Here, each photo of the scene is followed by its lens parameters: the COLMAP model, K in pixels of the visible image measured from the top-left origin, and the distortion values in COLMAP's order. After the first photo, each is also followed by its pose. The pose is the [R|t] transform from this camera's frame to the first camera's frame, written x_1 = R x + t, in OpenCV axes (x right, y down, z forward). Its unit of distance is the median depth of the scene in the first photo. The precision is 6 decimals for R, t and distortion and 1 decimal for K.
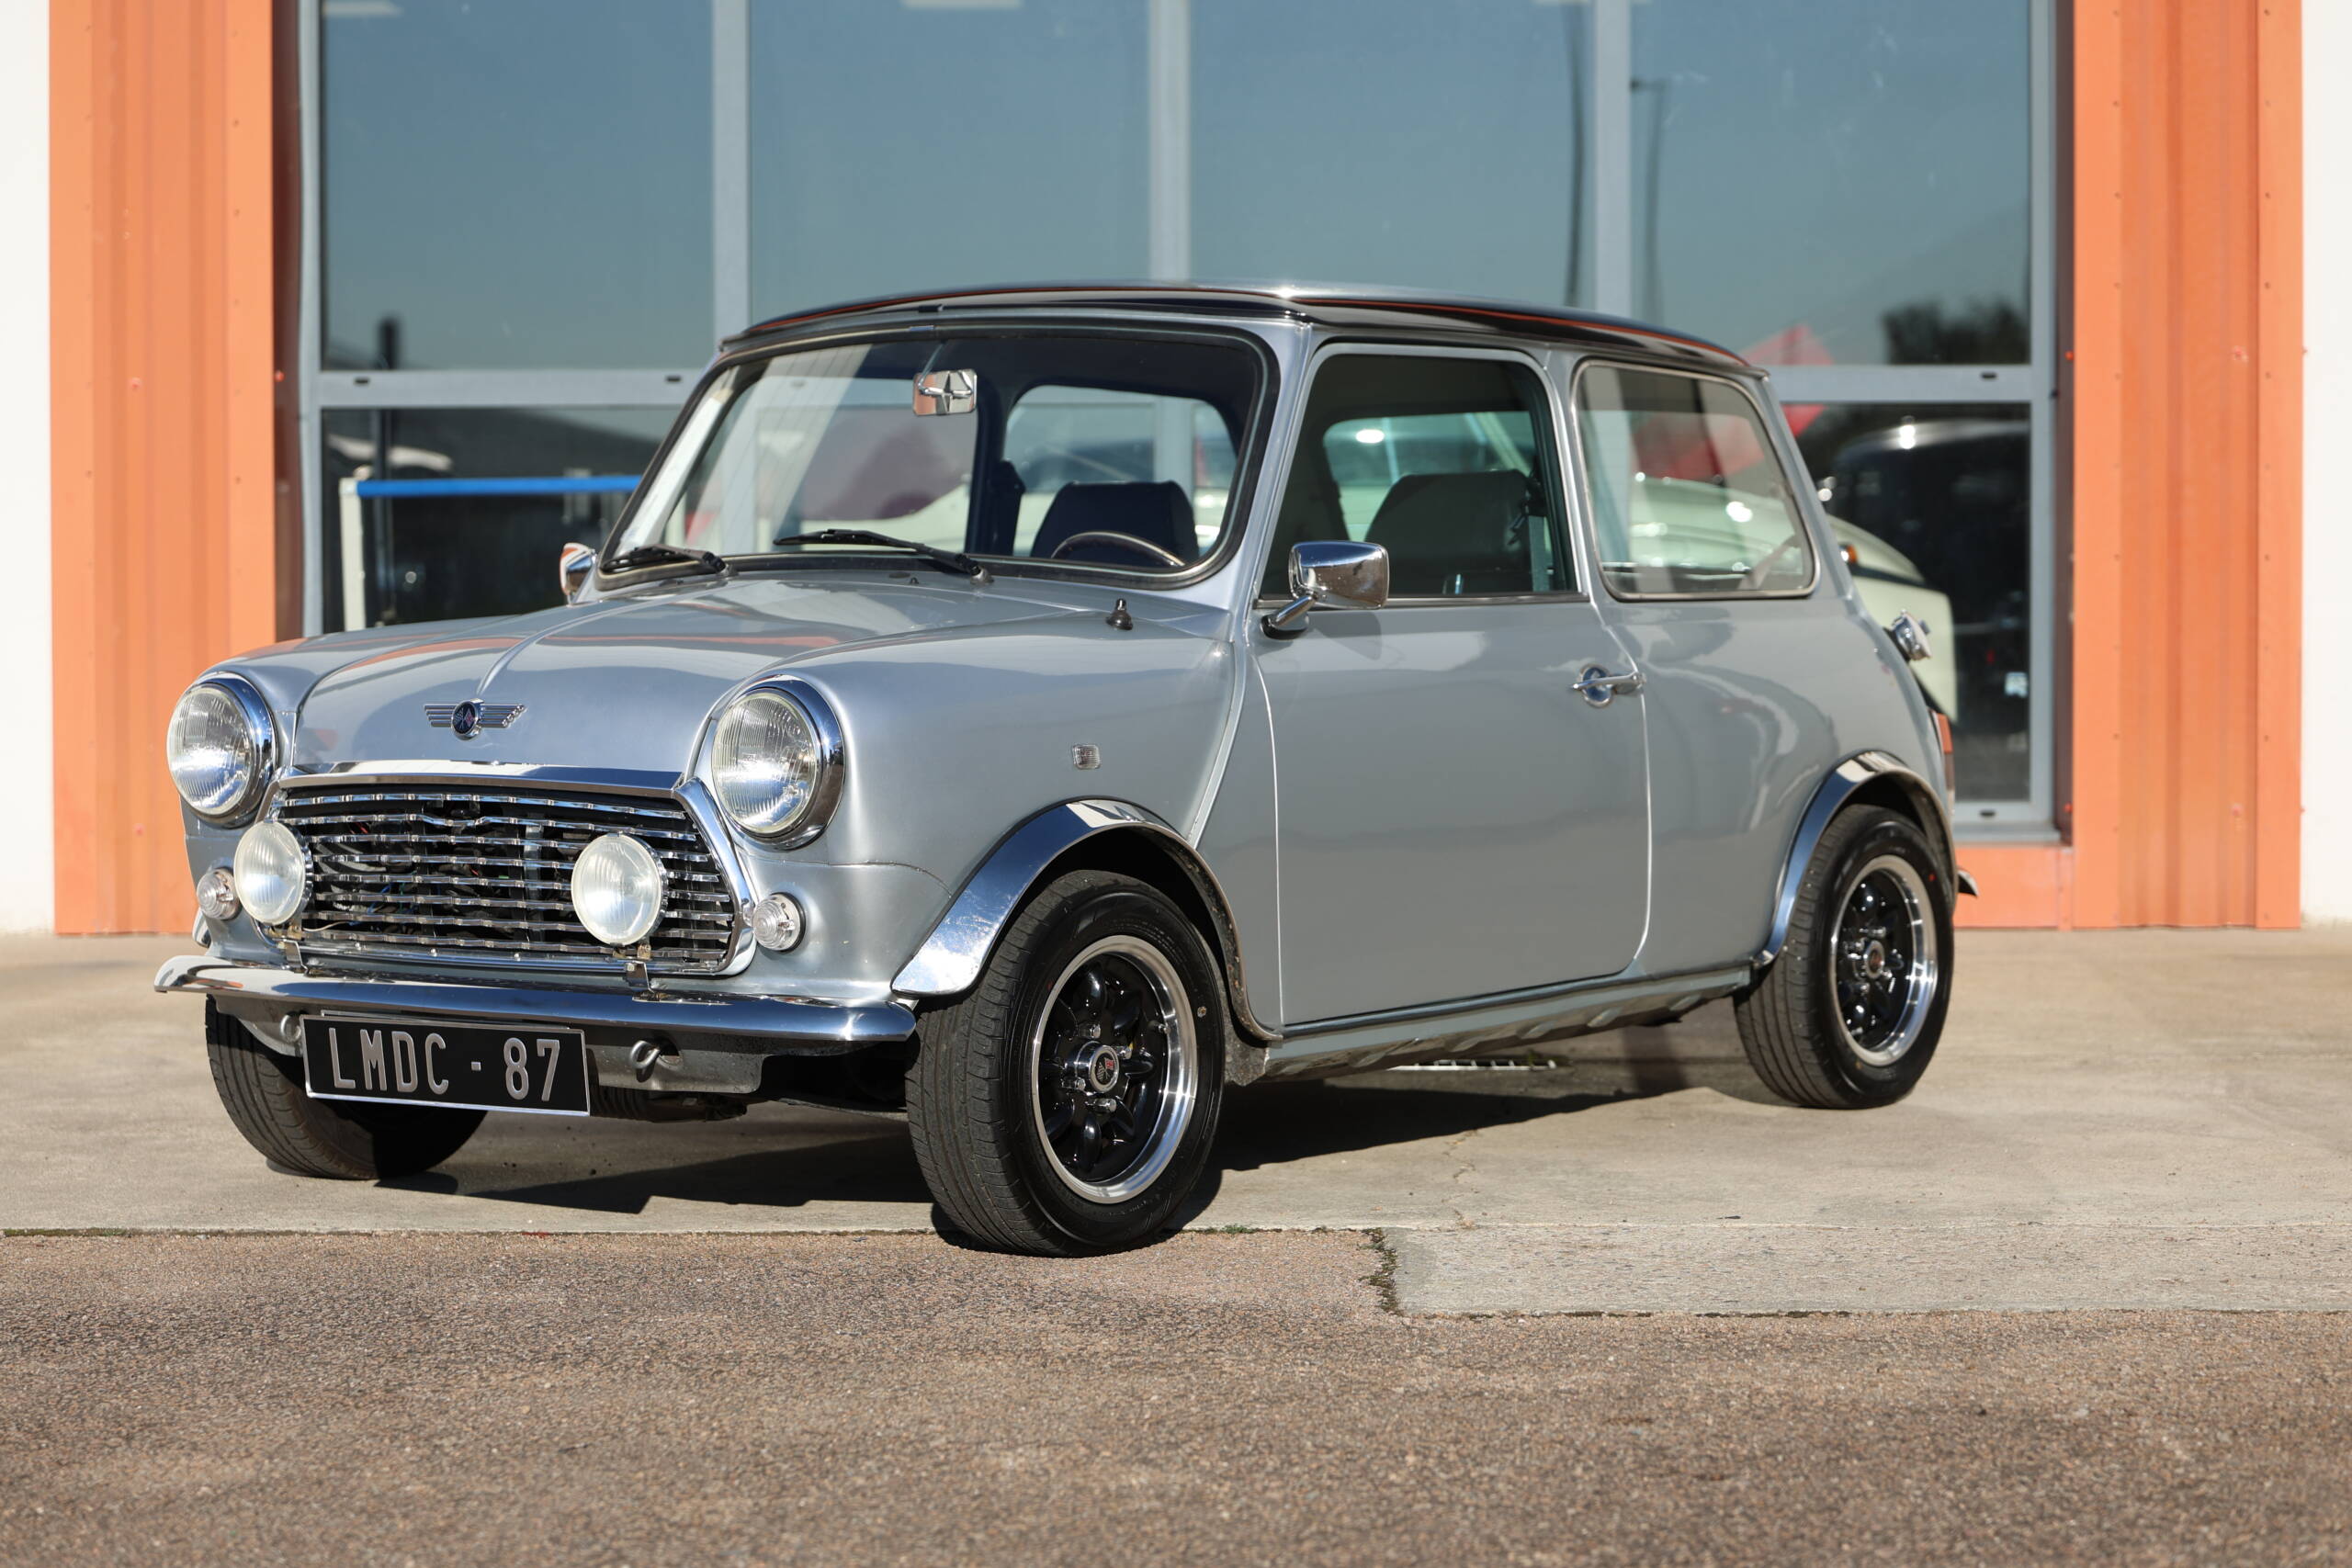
lens RADIAL K [[4775.4, 0, 1195.1], [0, 4775.4, 777.2], [0, 0, 1]] dist [-0.105214, 0.000000]
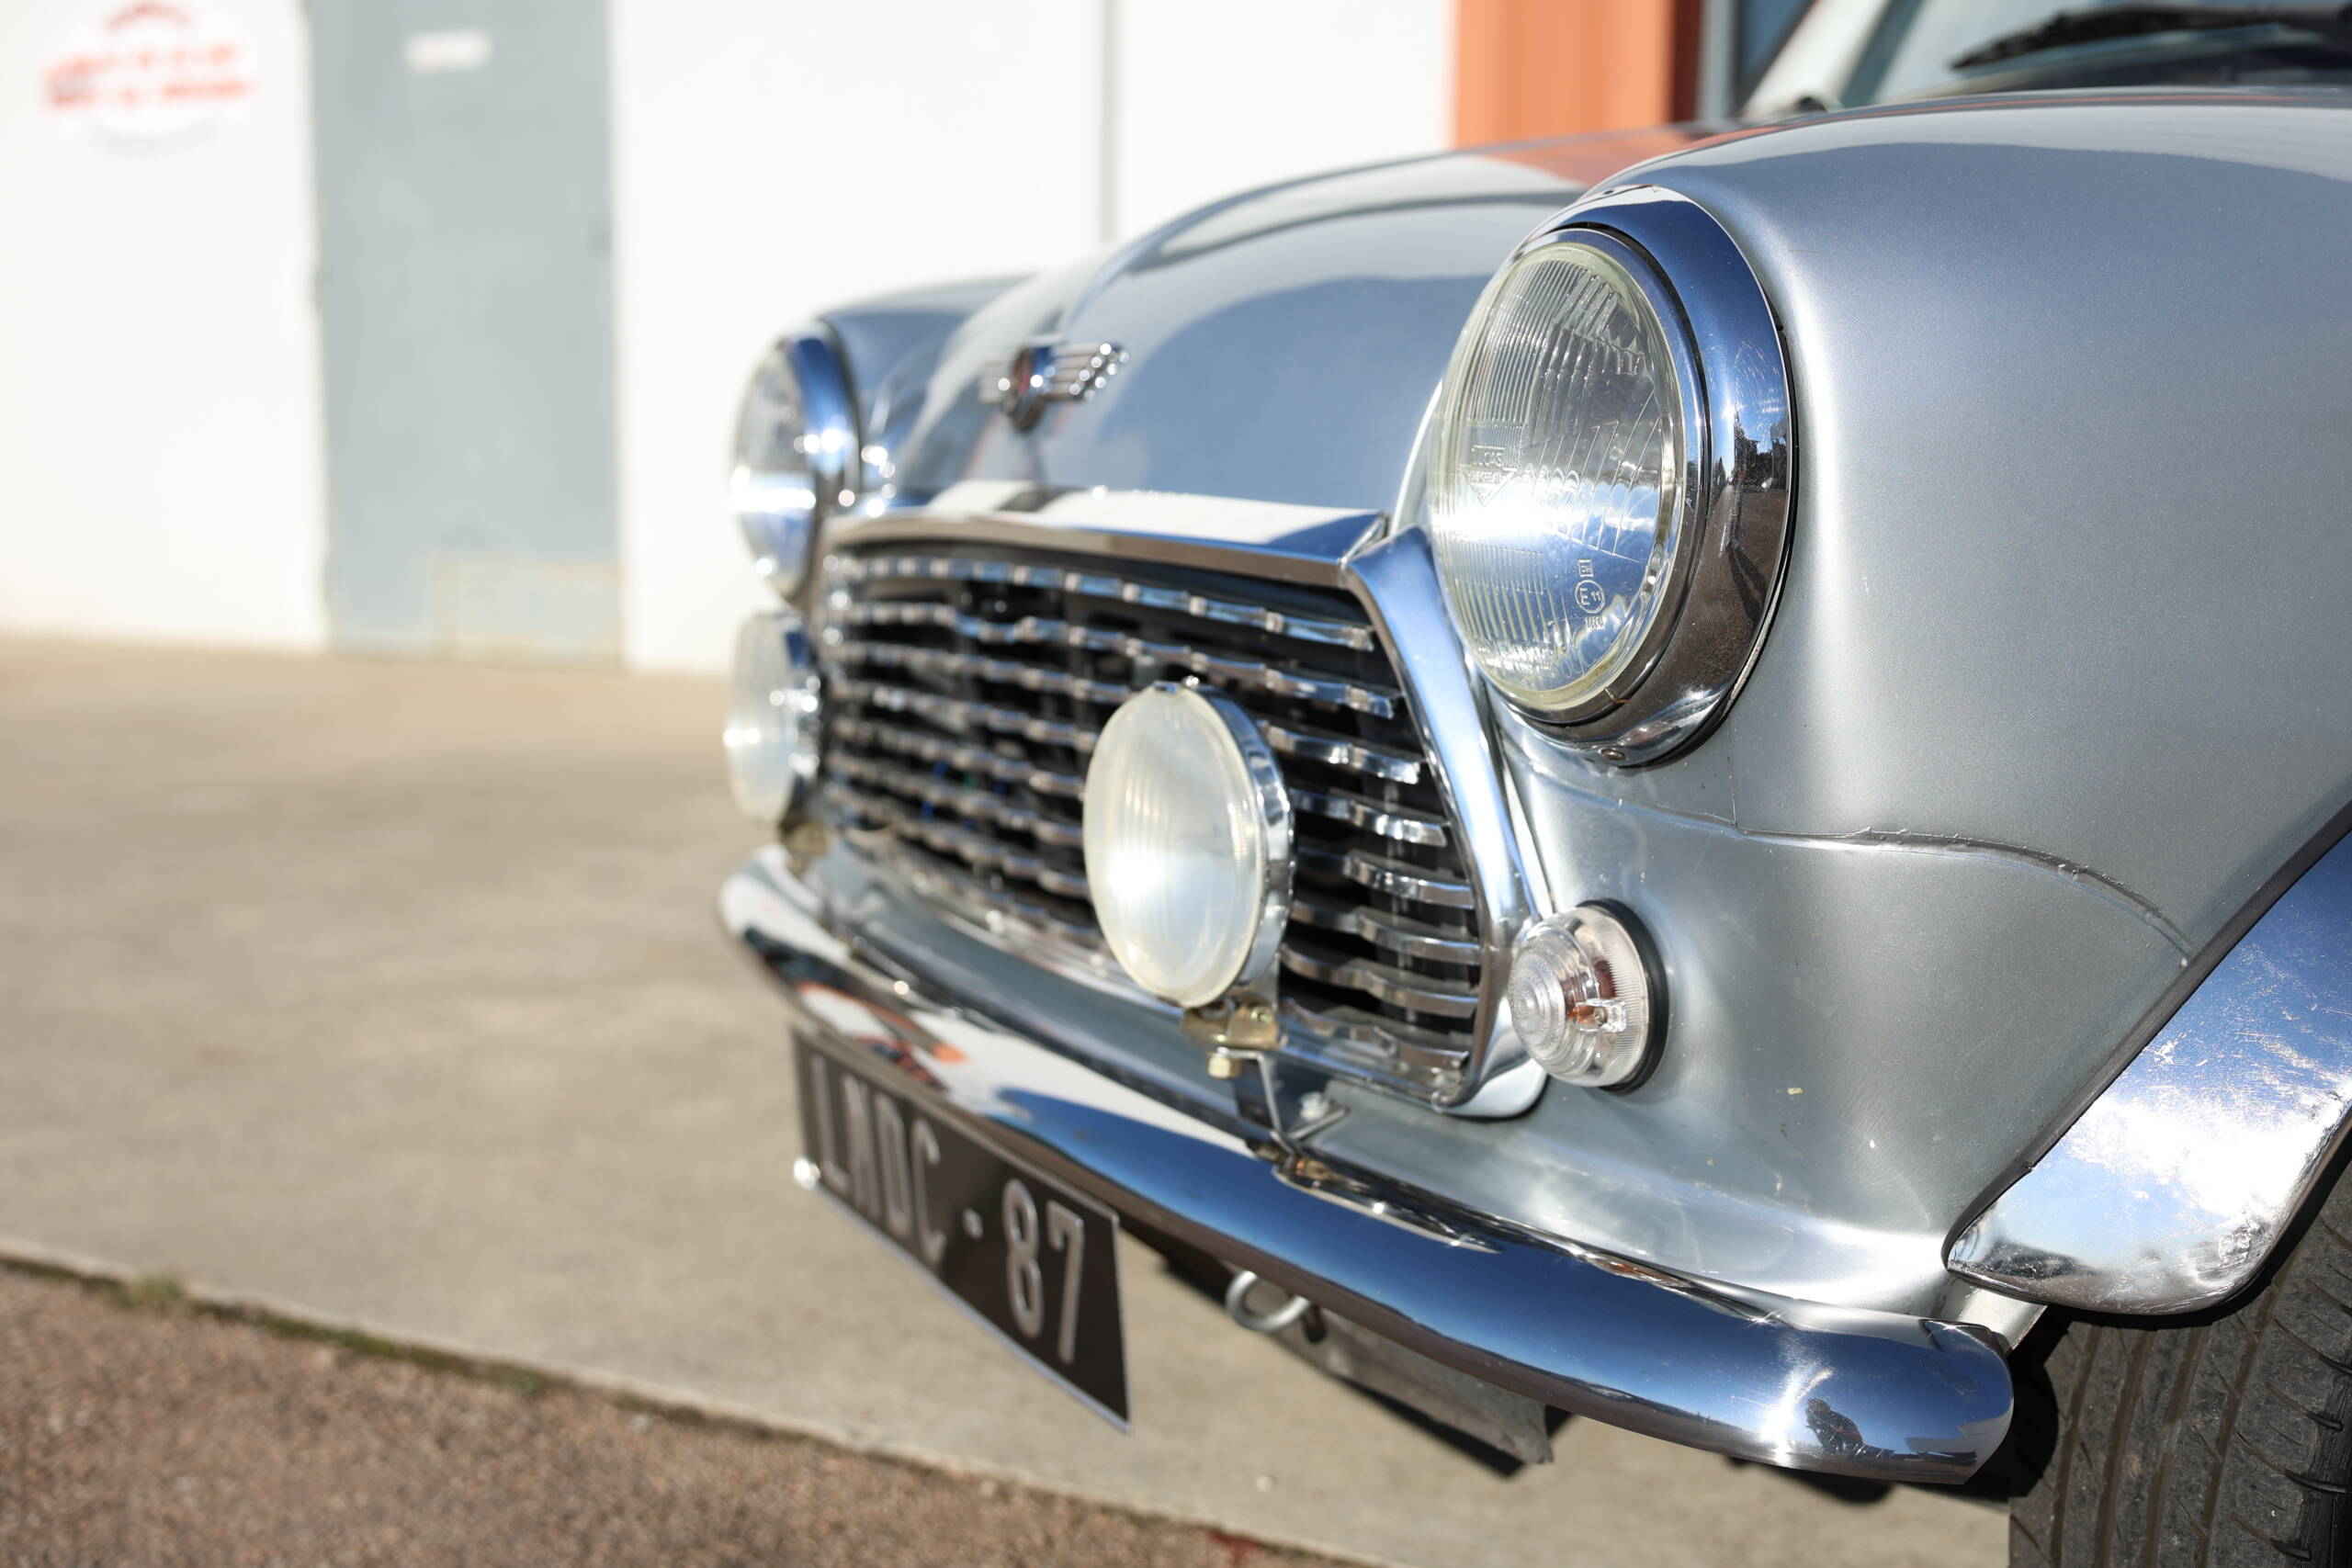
lens RADIAL K [[2685.0, 0, 1172.6], [0, 2685.0, 775.7], [0, 0, 1]] dist [-0.002317, 0.000000]
pose [[0.879897, 0.065465, -0.470633, -0.028990], [-0.033631, 0.996560, 0.075746, 0.003583], [0.473973, -0.050821, 0.879072, 0.811867]]
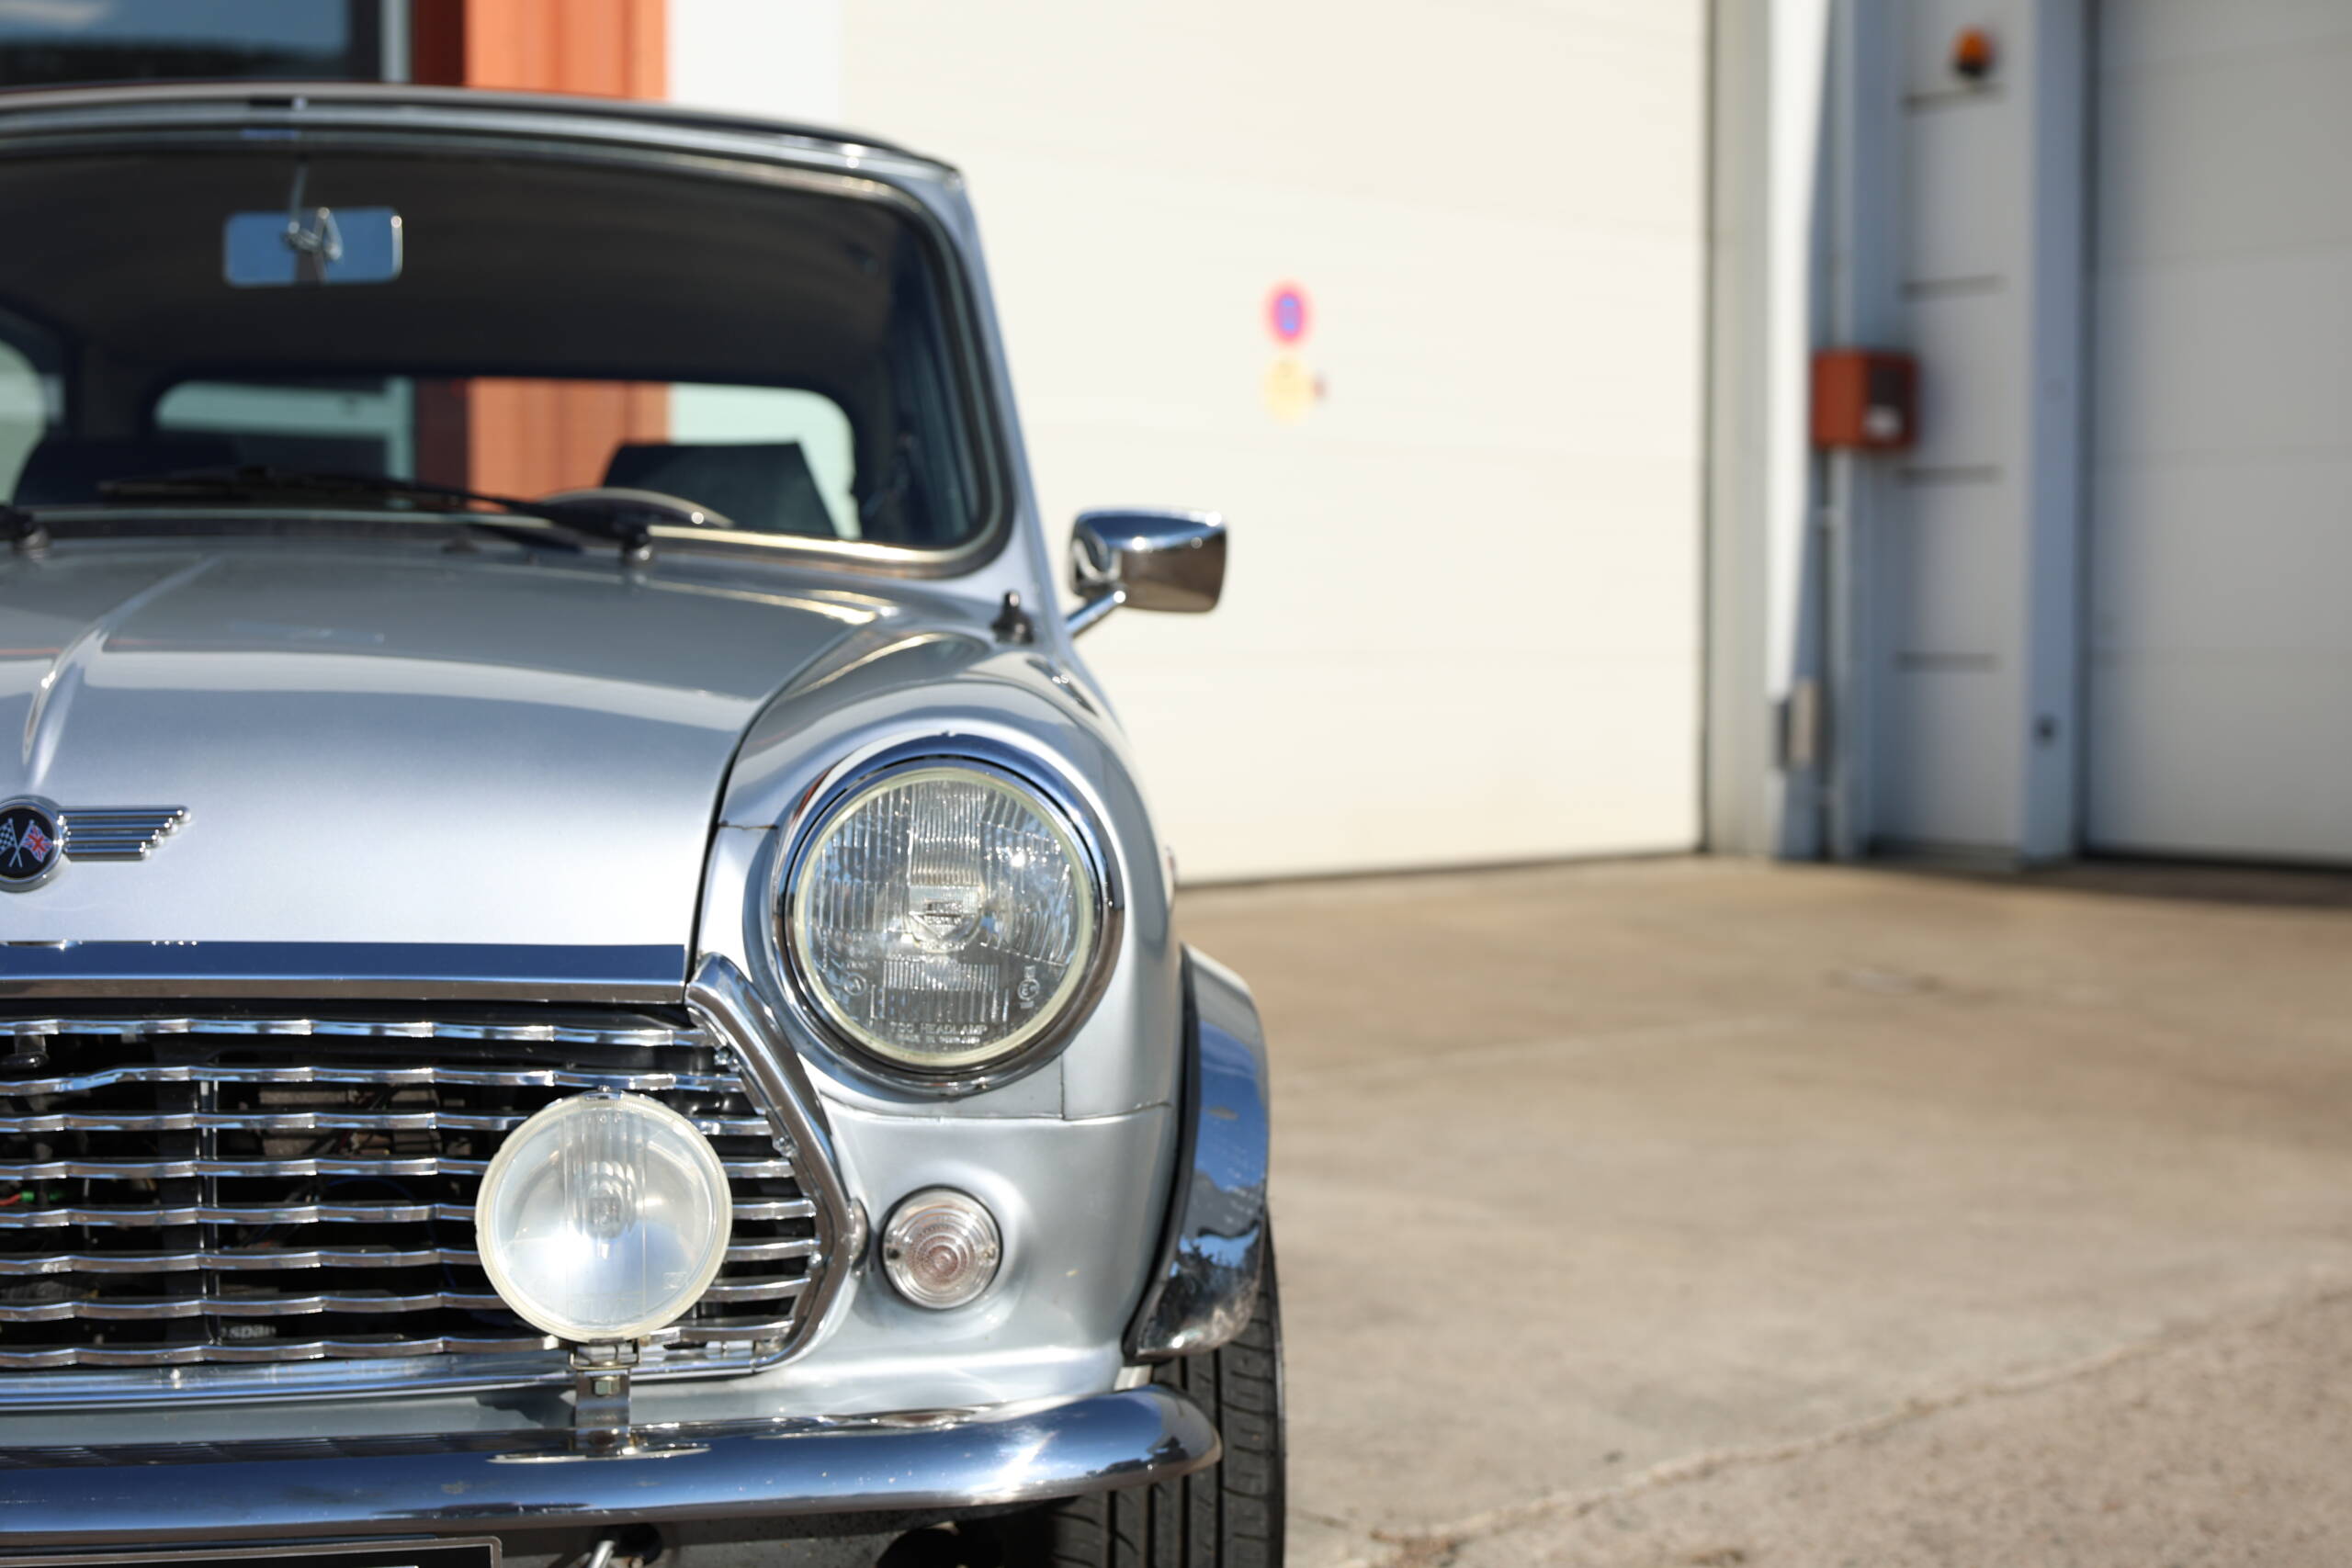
lens RADIAL K [[3177.2, 0, 1178.5], [0, 3177.2, 788.1], [0, 0, 1]] dist [0.056546, 0.000000]
pose [[0.727957, -0.028853, 0.685016, -0.281754], [0.026620, 0.999550, 0.013814, -0.018700], [-0.685106, 0.008179, 0.728397, 0.729810]]
